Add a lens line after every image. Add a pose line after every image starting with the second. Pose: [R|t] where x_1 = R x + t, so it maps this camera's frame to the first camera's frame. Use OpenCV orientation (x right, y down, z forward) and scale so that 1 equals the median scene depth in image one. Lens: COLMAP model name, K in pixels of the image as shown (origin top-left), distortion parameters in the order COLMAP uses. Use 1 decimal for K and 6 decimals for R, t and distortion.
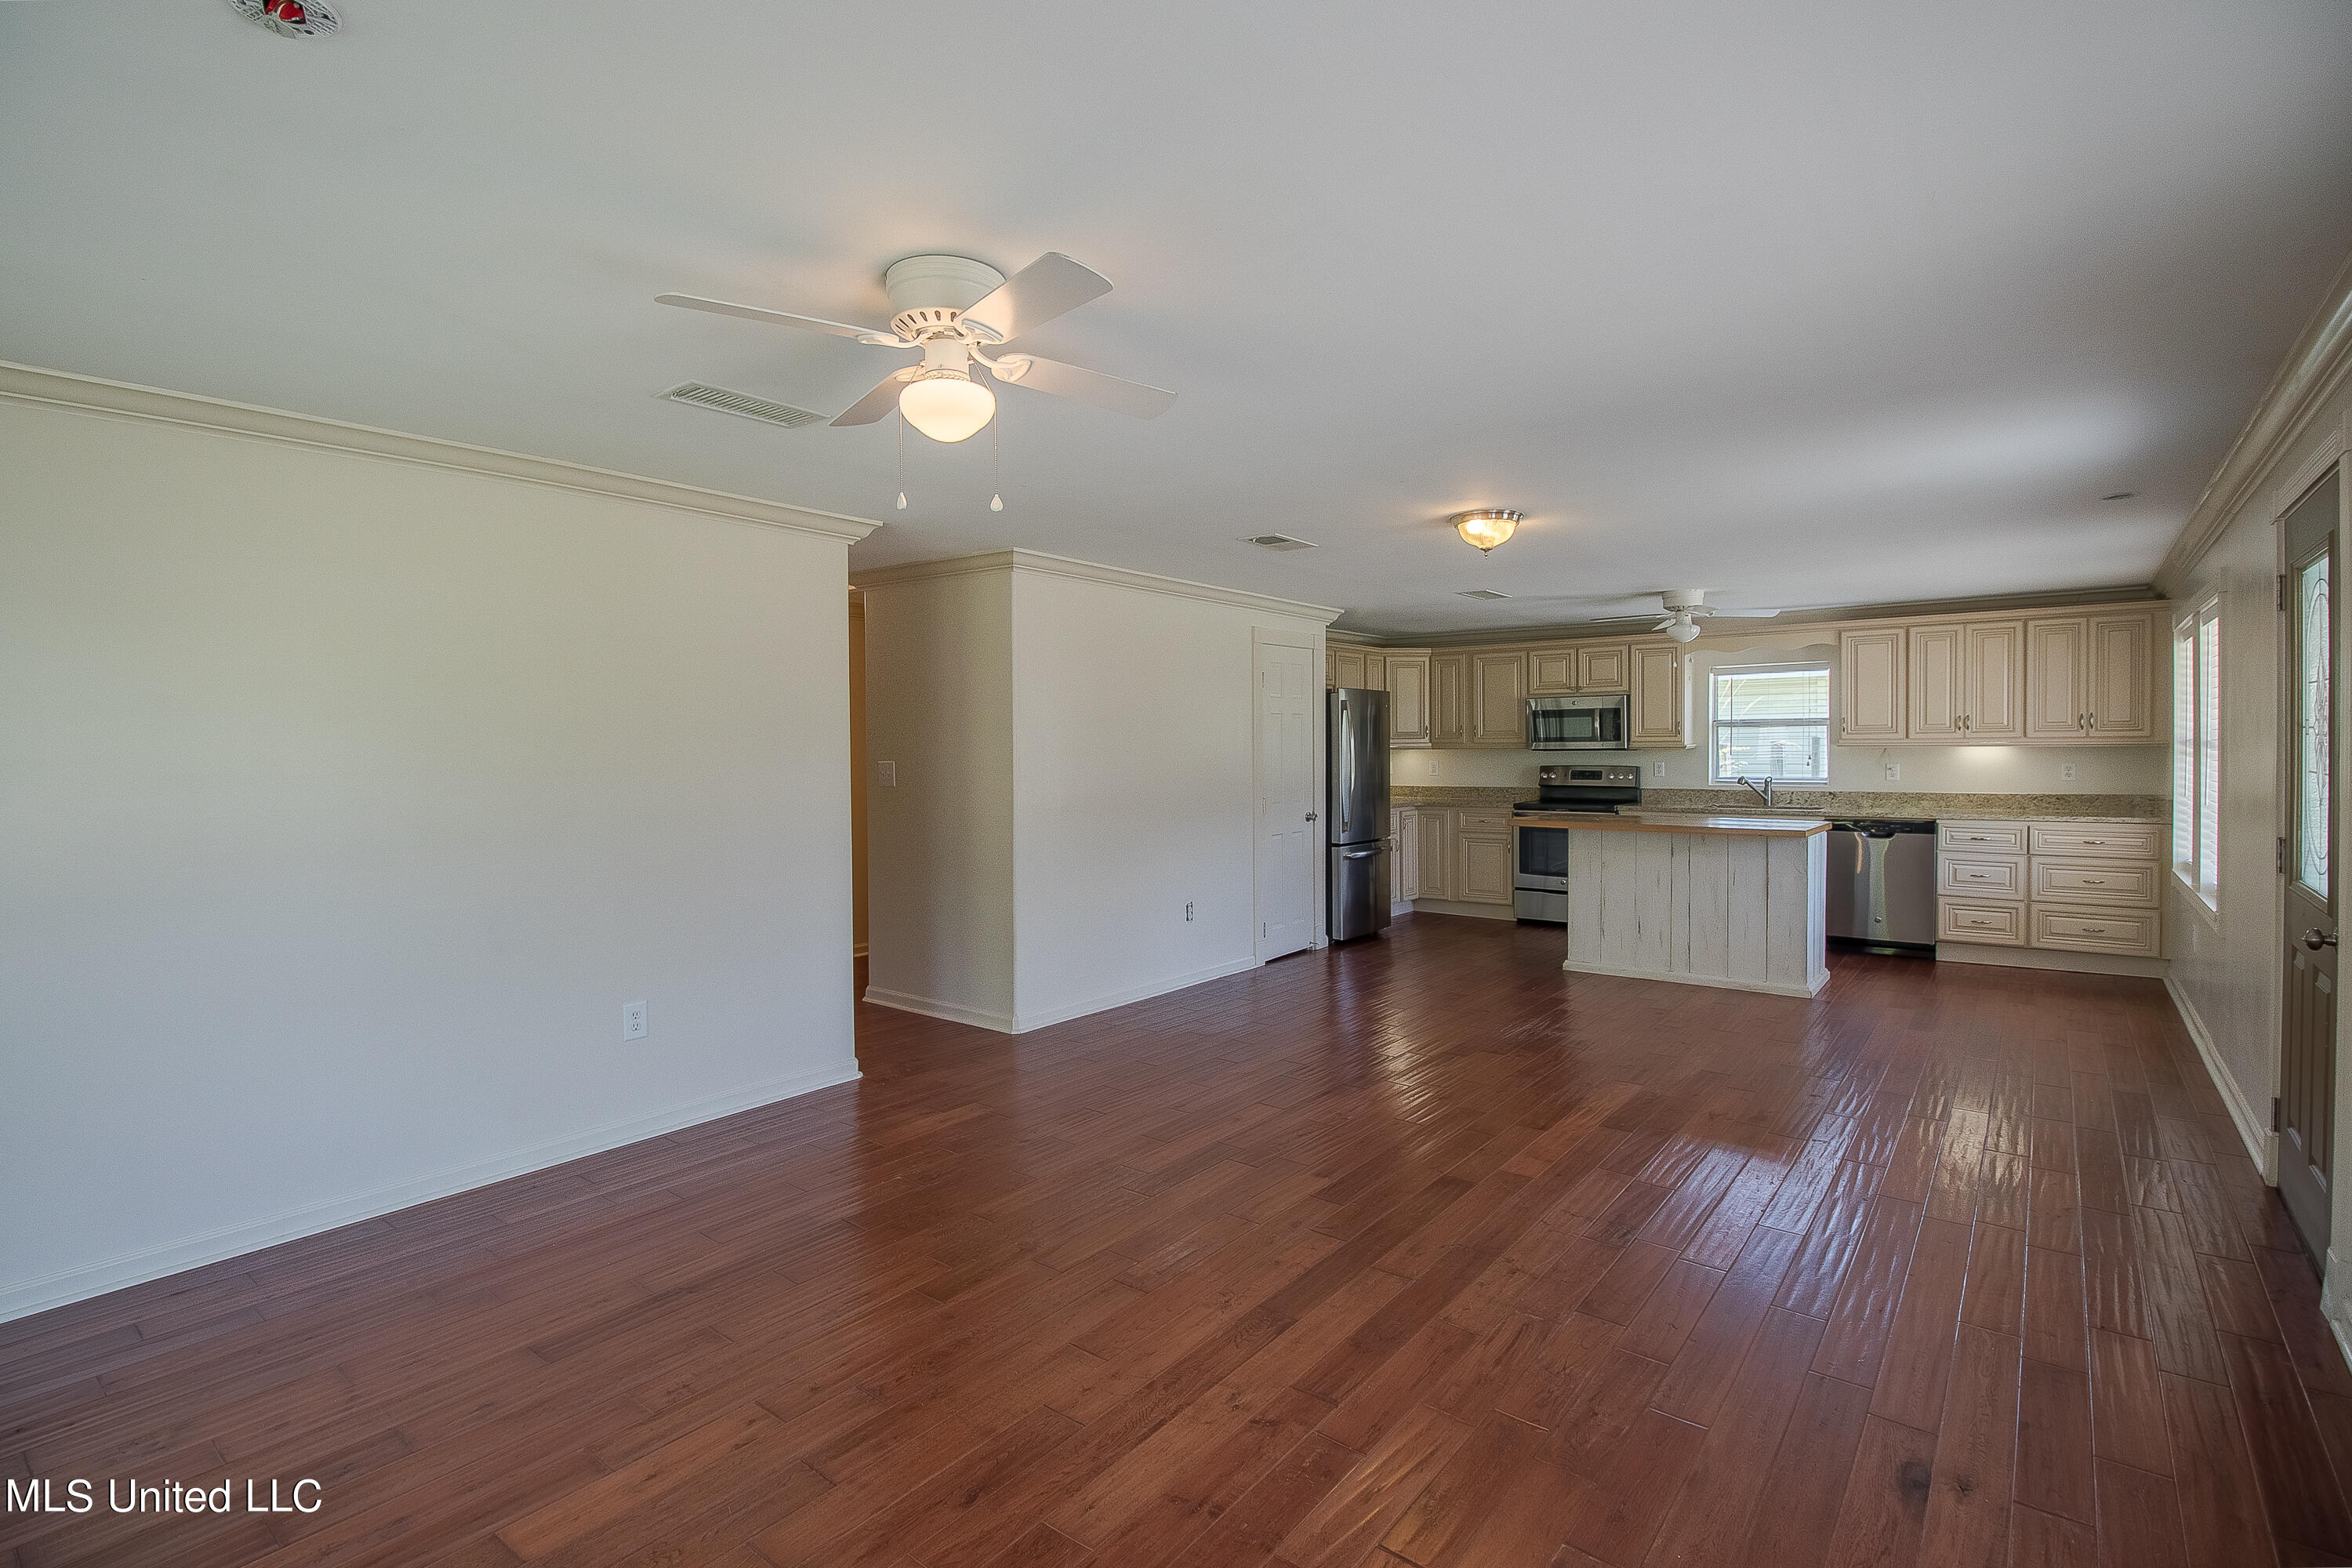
lens RADIAL K [[1098.6, 0, 1148.7], [0, 1098.6, 766.2], [0, 0, 1]] dist [-0.011094, -0.007514]
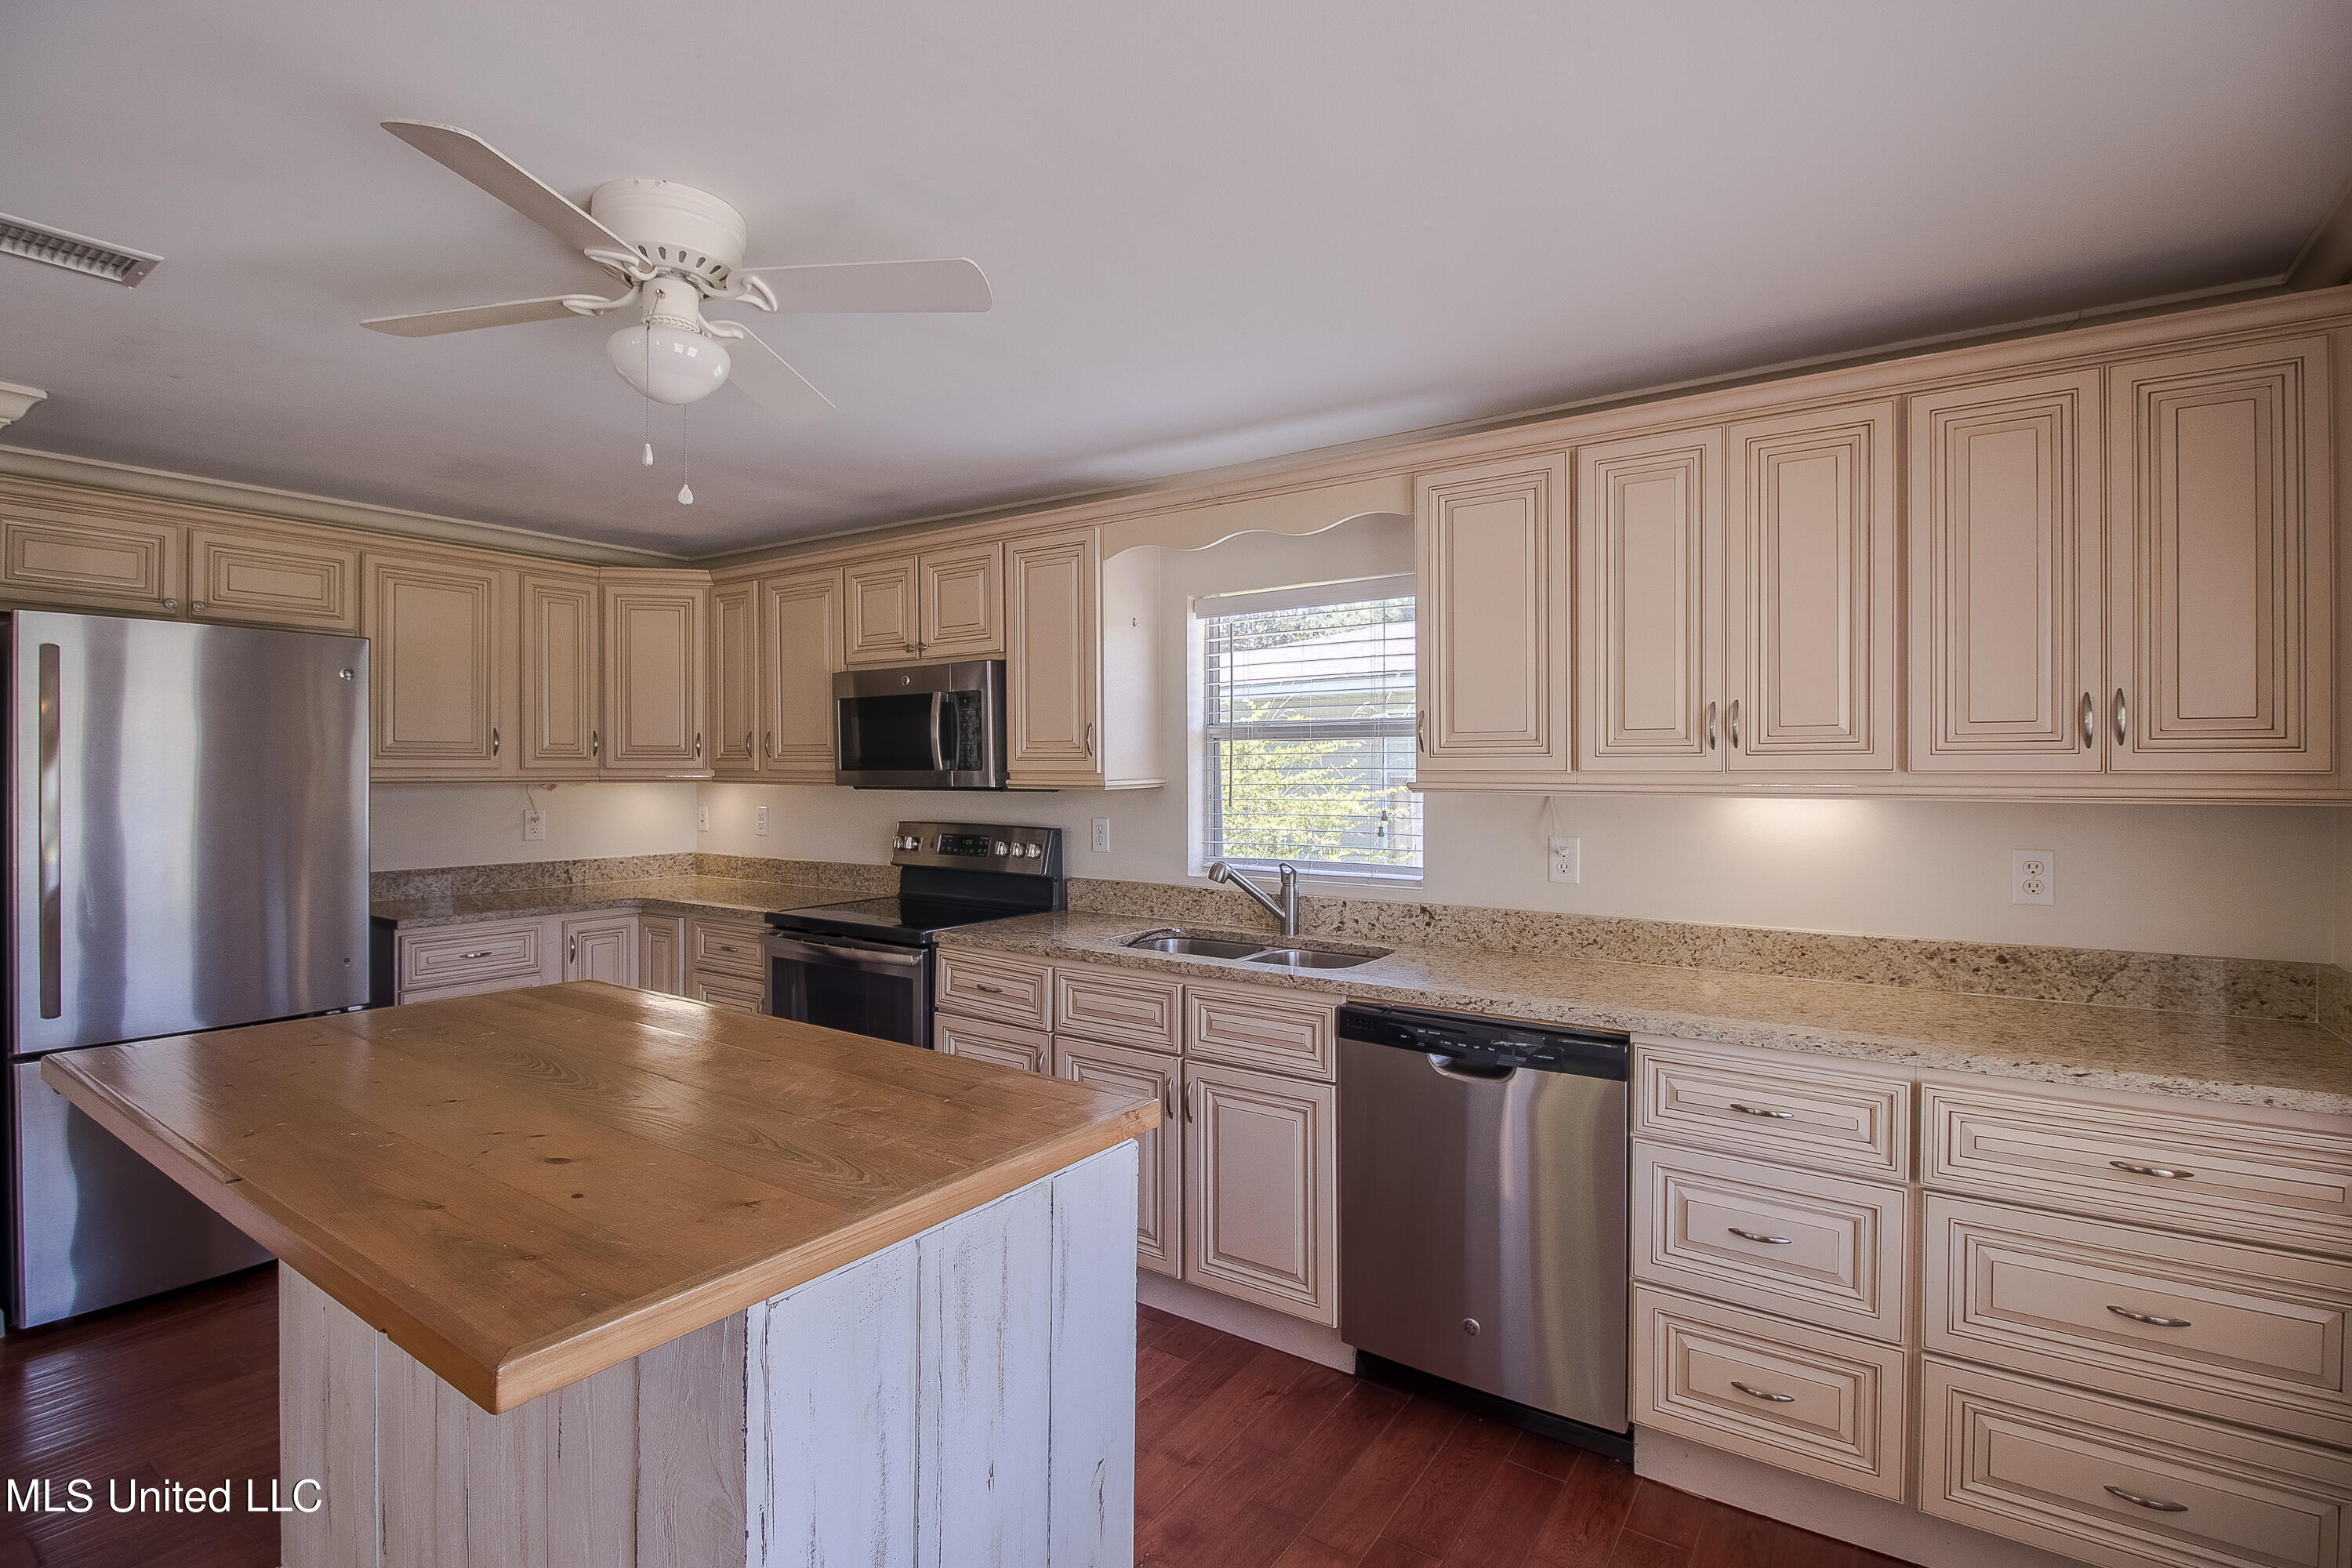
lens RADIAL K [[1098.6, 0, 1145.4], [0, 1098.6, 766.2], [0, 0, 1]] dist [-0.011094, -0.007514]
pose [[0.997668, 0.010039, 0.067516, 0.537704], [-0.008677, 0.999754, -0.020429, -0.018662], [-0.067705, 0.019796, 0.997509, 0.665399]]
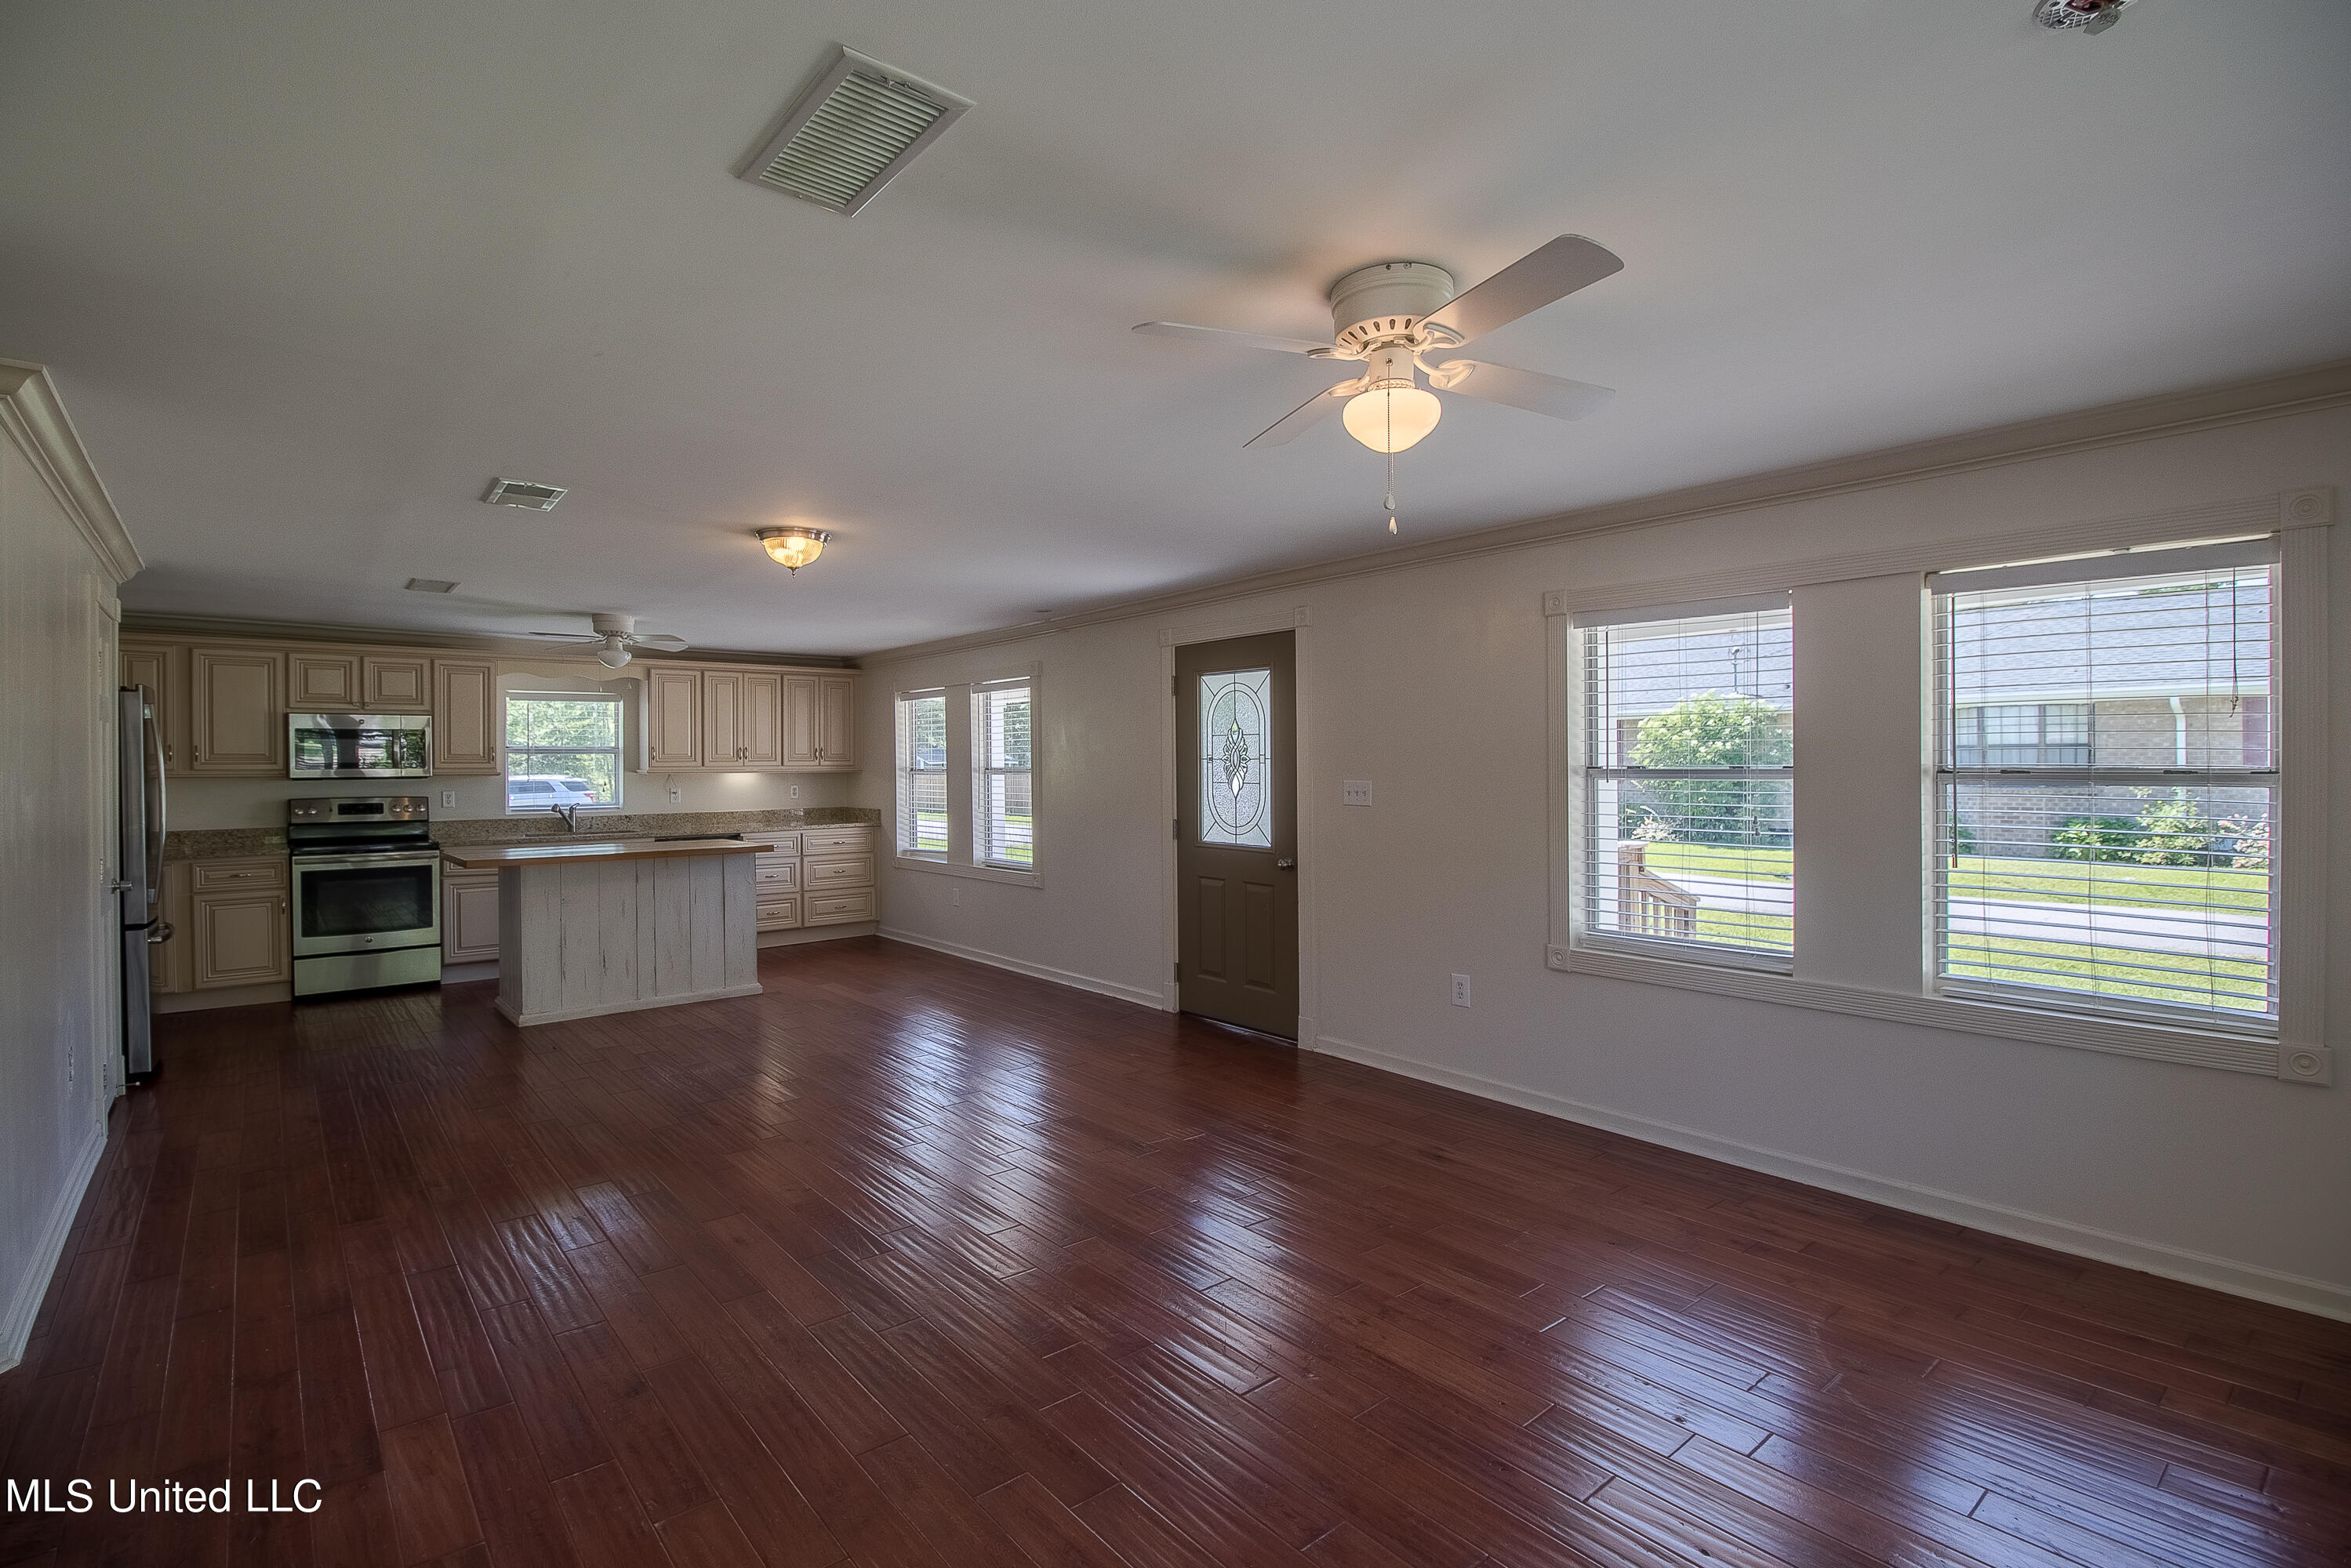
lens RADIAL K [[1098.0, 0, 1165.4], [0, 1098.0, 773.4], [0, 0, 1]] dist [-0.011094, -0.007514]
pose [[0.182679, -0.000364, 0.983173, -0.363264], [0.023903, 0.999706, -0.004071, -0.001081], [-0.982882, 0.024245, 0.182634, 0.303125]]
